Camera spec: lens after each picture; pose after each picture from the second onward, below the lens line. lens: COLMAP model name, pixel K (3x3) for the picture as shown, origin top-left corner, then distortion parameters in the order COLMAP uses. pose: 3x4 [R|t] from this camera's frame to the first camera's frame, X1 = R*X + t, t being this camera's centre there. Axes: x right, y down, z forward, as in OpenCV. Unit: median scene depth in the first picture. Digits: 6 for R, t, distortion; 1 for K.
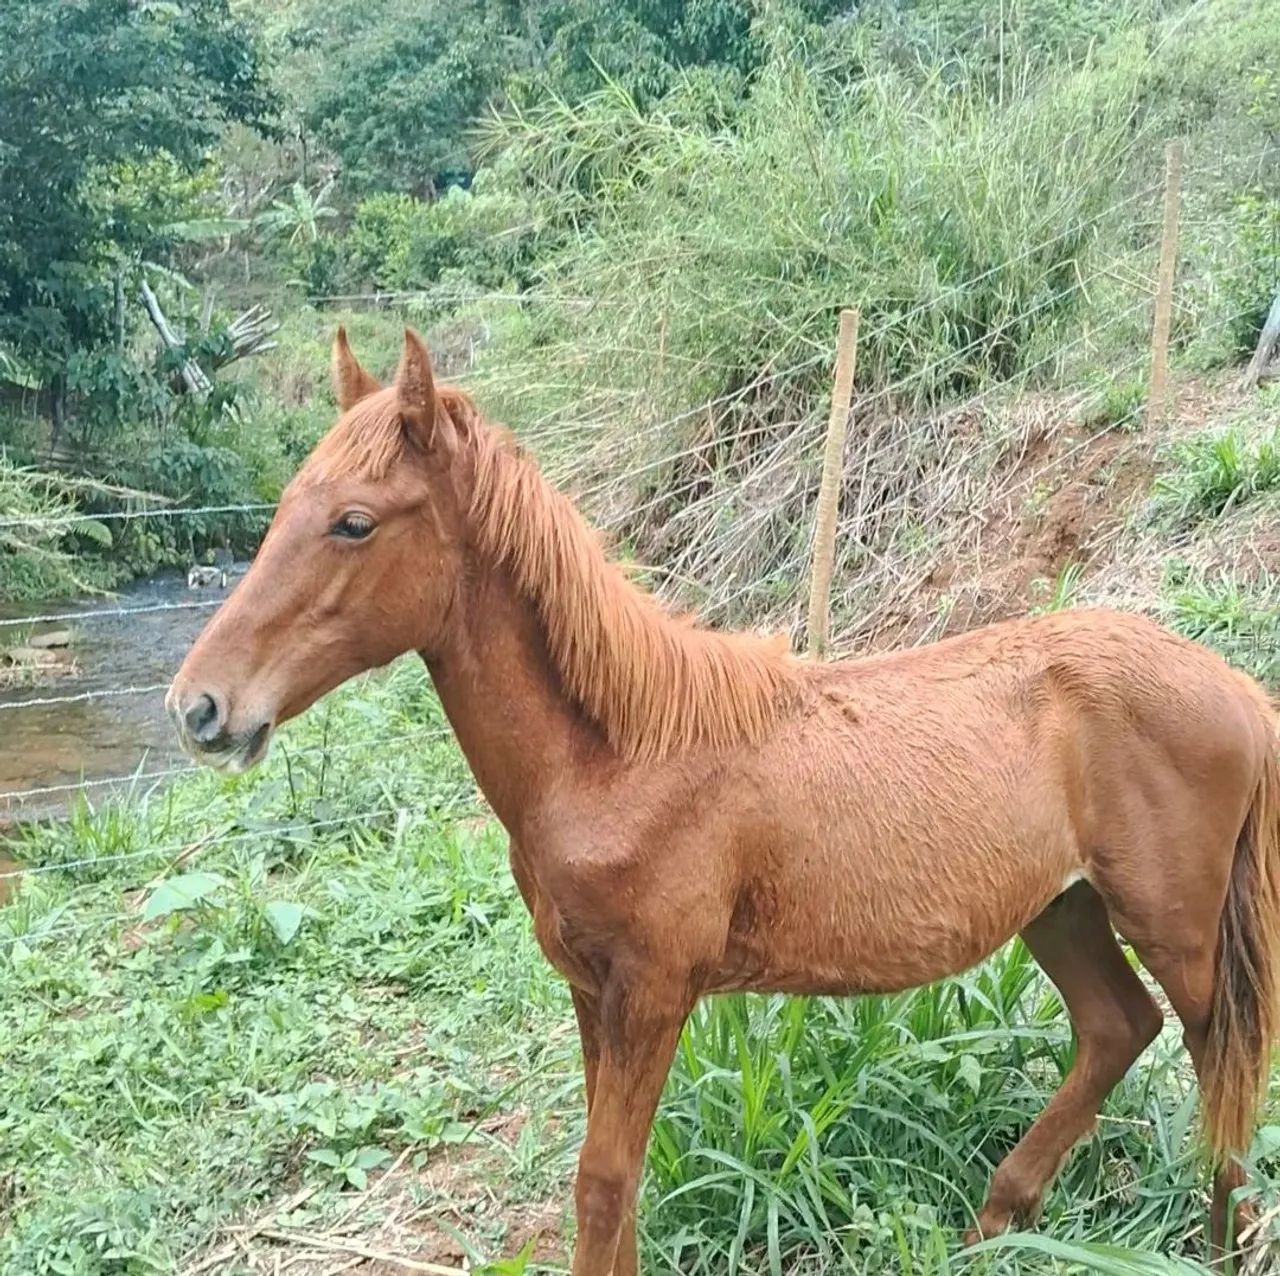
lens RADIAL K [[1699.4, 0, 640.0], [0, 1699.4, 638.0], [0, 0, 1]] dist [0.134656, -0.723256]
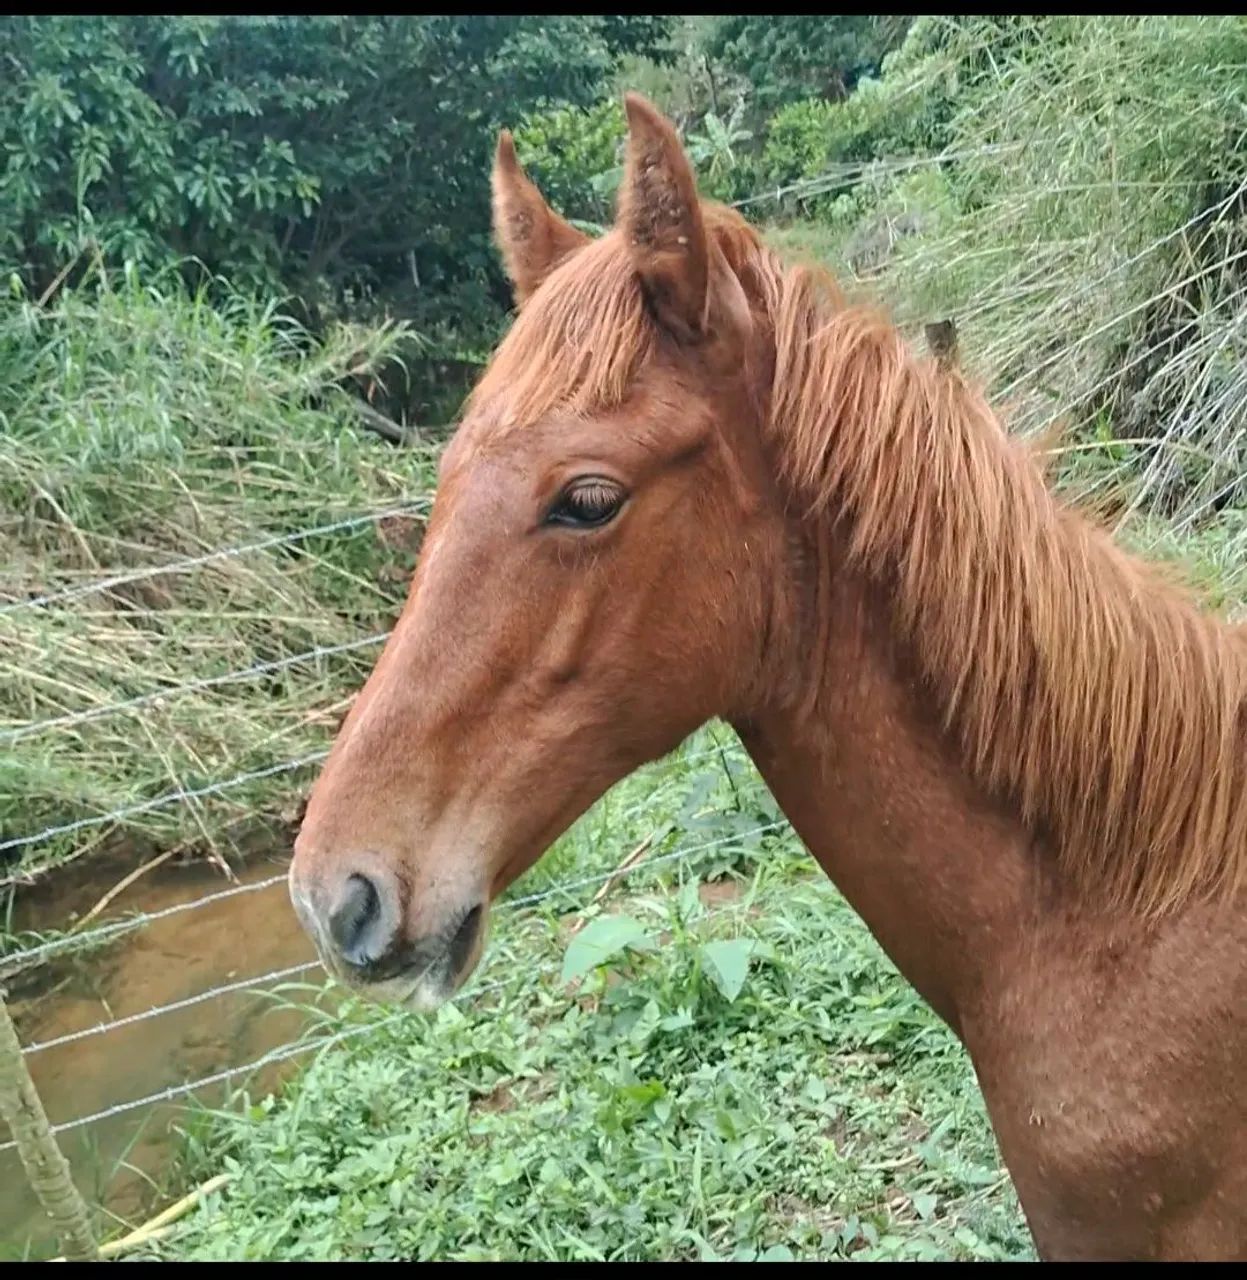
lens RADIAL K [[1661.8, 0, 623.5], [0, 1661.8, 640.0], [0, 0, 1]] dist [0.091353, -0.044977]
pose [[0.947089, -0.132490, -0.292351, -0.003568], [0.148954, 0.988235, 0.034692, -0.009924], [0.284315, -0.076403, 0.955682, 0.126034]]
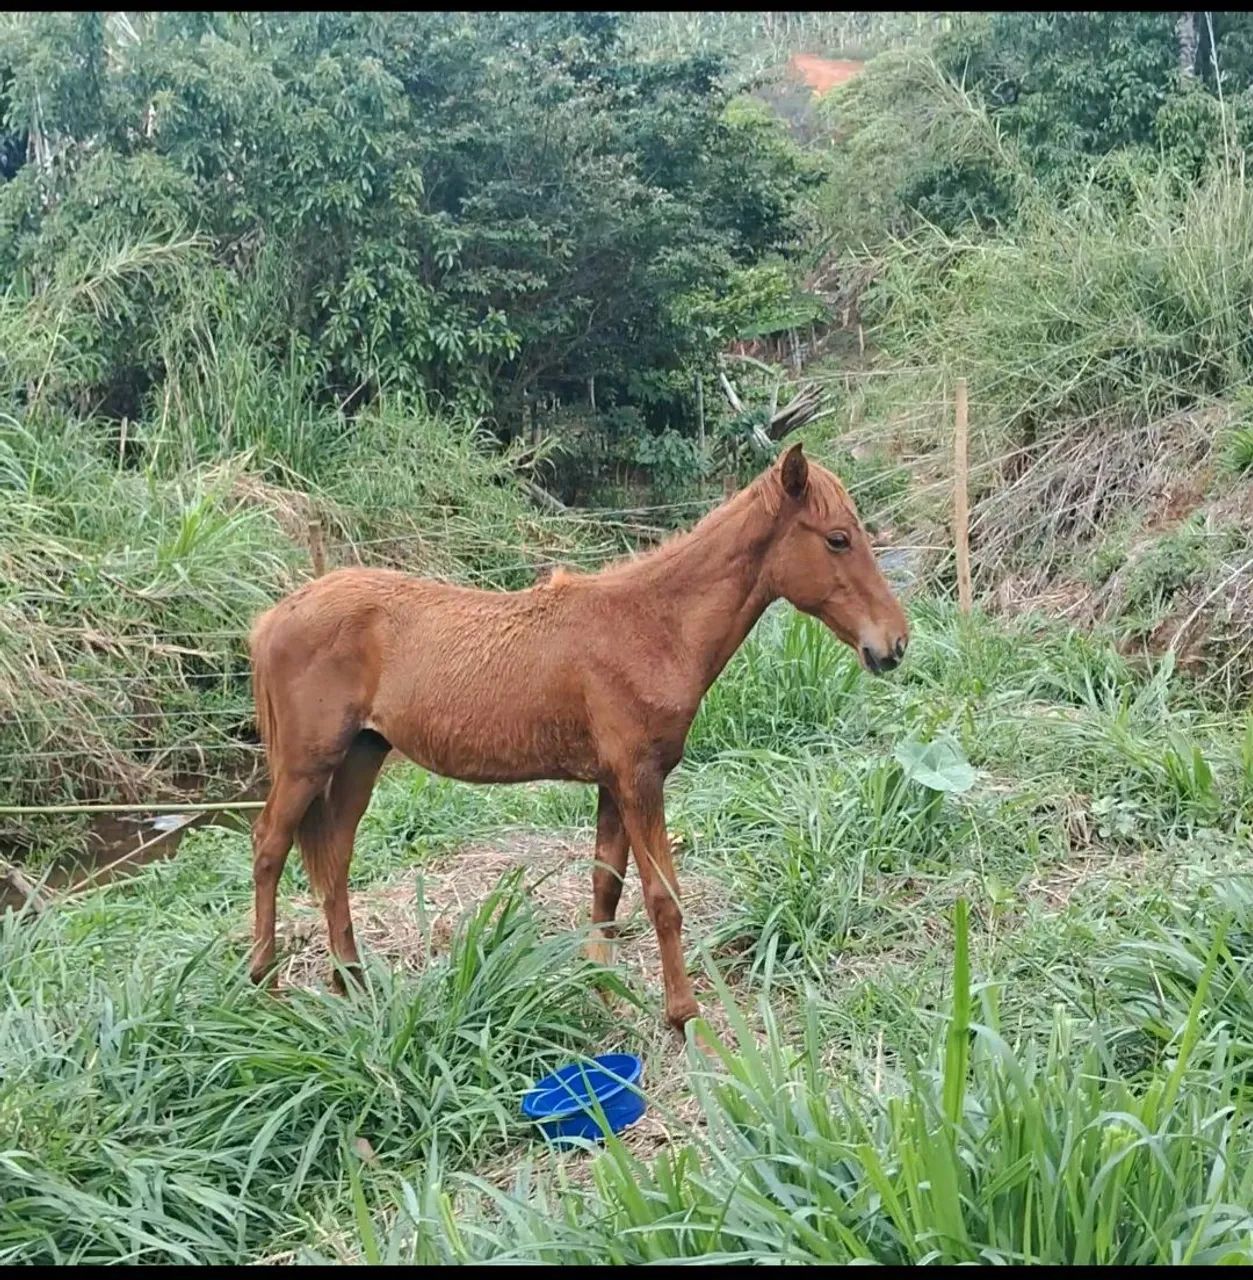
lens RADIAL K [[1659.5, 0, 626.5], [0, 1659.5, 640.0], [0, 0, 1]] dist [-0.031104, -0.058616]
pose [[0.921621, -0.051448, -0.384667, 0.280373], [0.041716, 0.998564, -0.033608, 0.070297], [0.385844, 0.014927, 0.922443, -0.404769]]
